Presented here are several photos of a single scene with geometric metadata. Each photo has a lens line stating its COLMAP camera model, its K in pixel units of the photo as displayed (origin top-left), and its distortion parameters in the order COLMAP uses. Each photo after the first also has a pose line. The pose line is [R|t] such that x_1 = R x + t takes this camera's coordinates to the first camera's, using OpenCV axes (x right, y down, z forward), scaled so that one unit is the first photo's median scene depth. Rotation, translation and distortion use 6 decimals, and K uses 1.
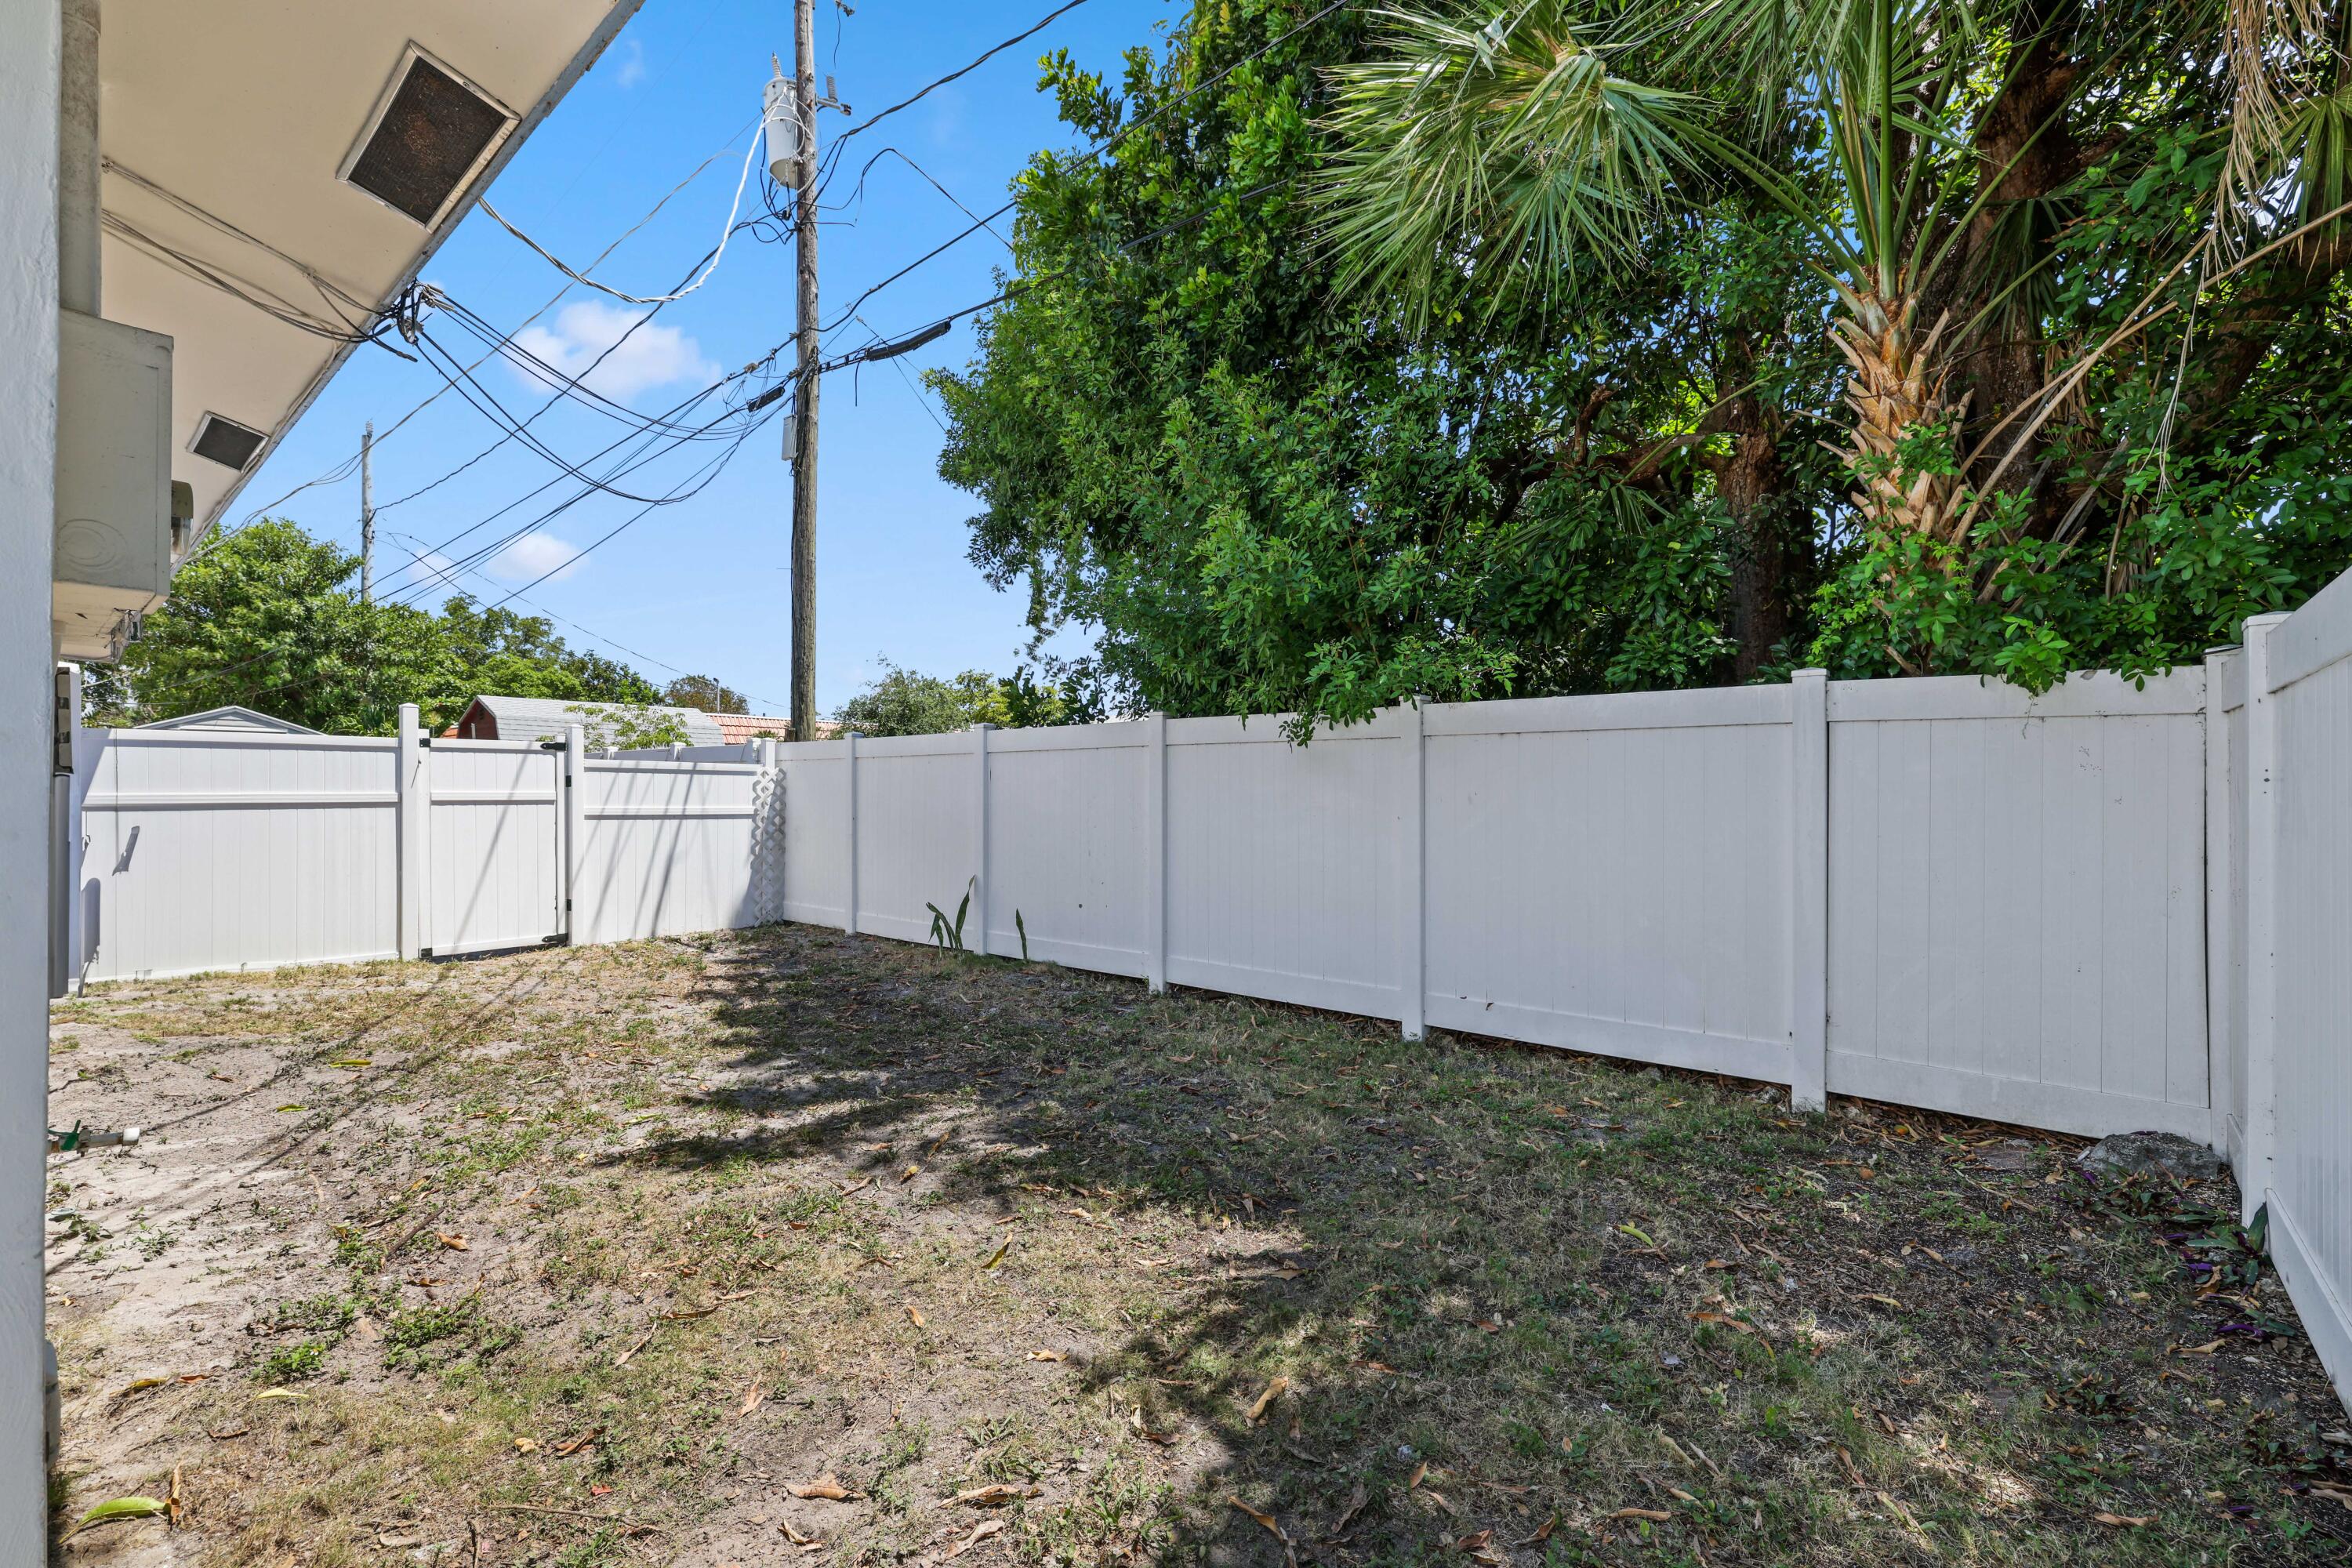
lens RADIAL K [[1015.0, 0, 1176.0], [0, 1015.0, 784.0], [0, 0, 1]] dist [-0.003957, -0.000437]
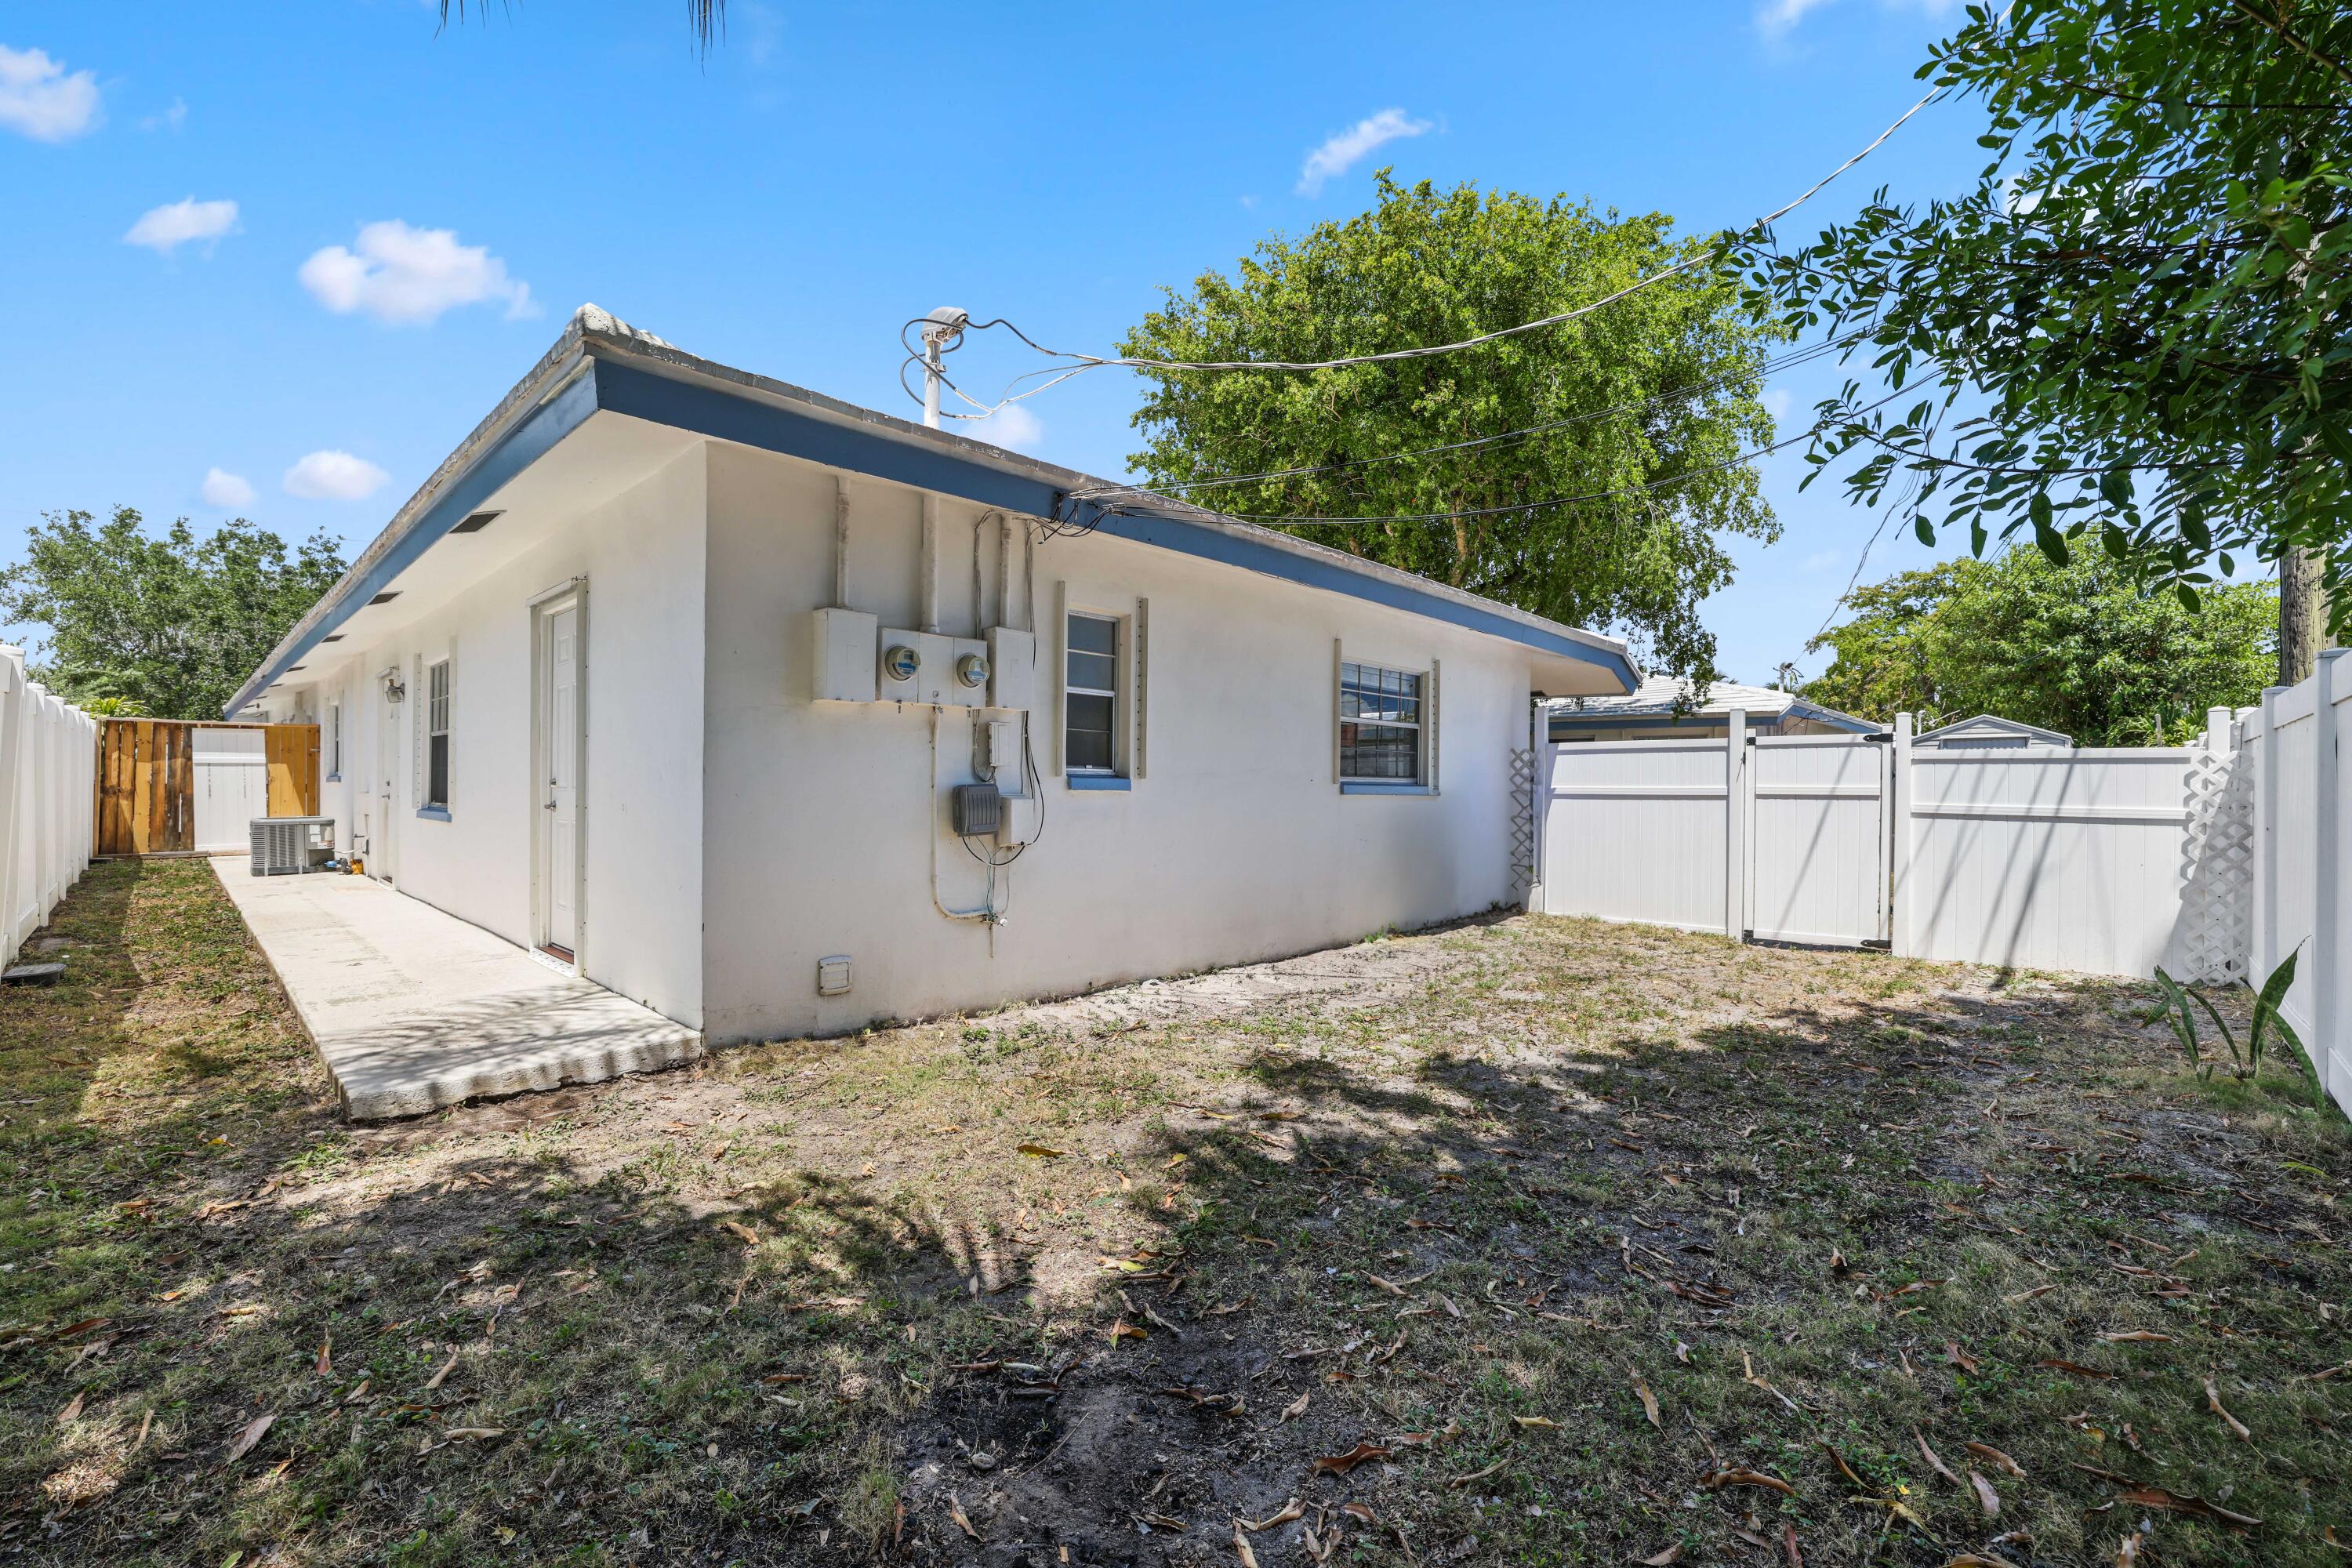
lens RADIAL K [[1001.2, 0, 1176.0], [0, 1001.2, 784.0], [0, 0, 1]] dist [-0.035960, -0.000095]
pose [[-0.074344, -0.008790, -0.997194, 0.650425], [-0.001390, 0.999961, -0.008711, 0.027630], [0.997232, 0.000738, -0.074353, 0.825628]]
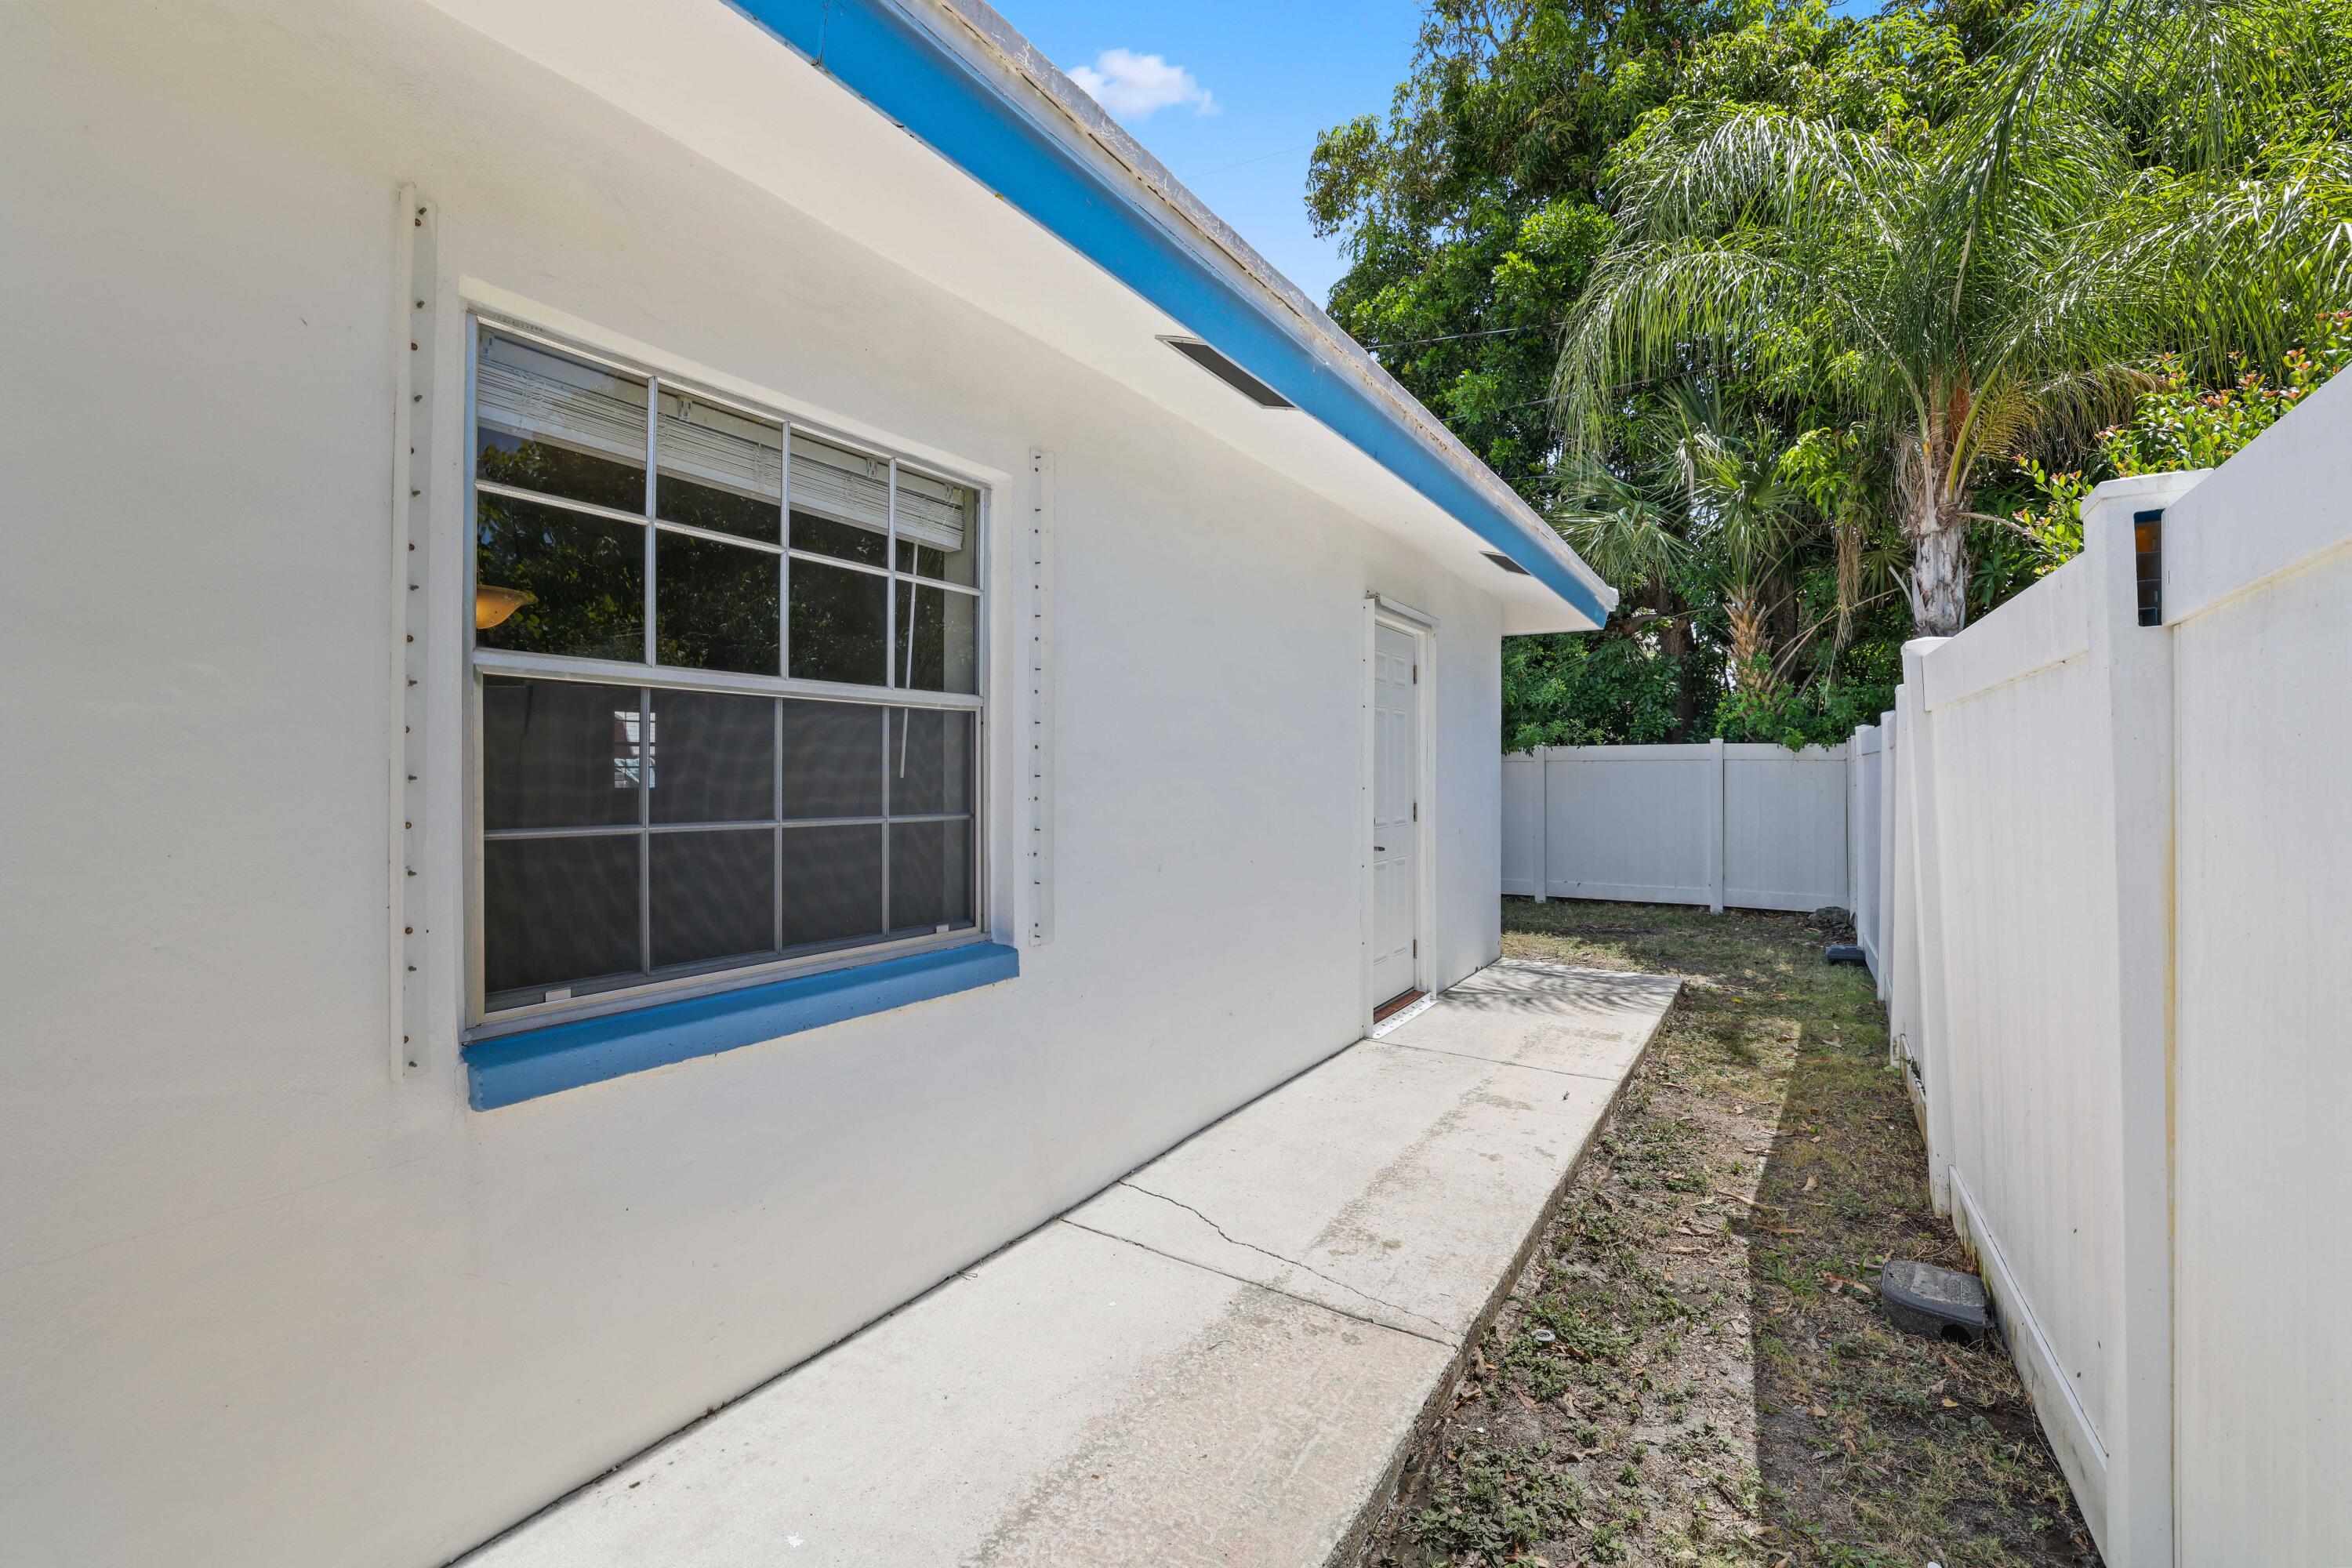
lens RADIAL K [[1030.2, 0, 1175.7], [0, 1030.2, 765.0], [0, 0, 1]] dist [-0.043899, 0.000144]
pose [[0.988748, -0.000892, 0.149589, -1.077930], [0.001066, 0.999999, -0.001084, -0.046790], [-0.149588, 0.001231, 0.988748, -1.292482]]
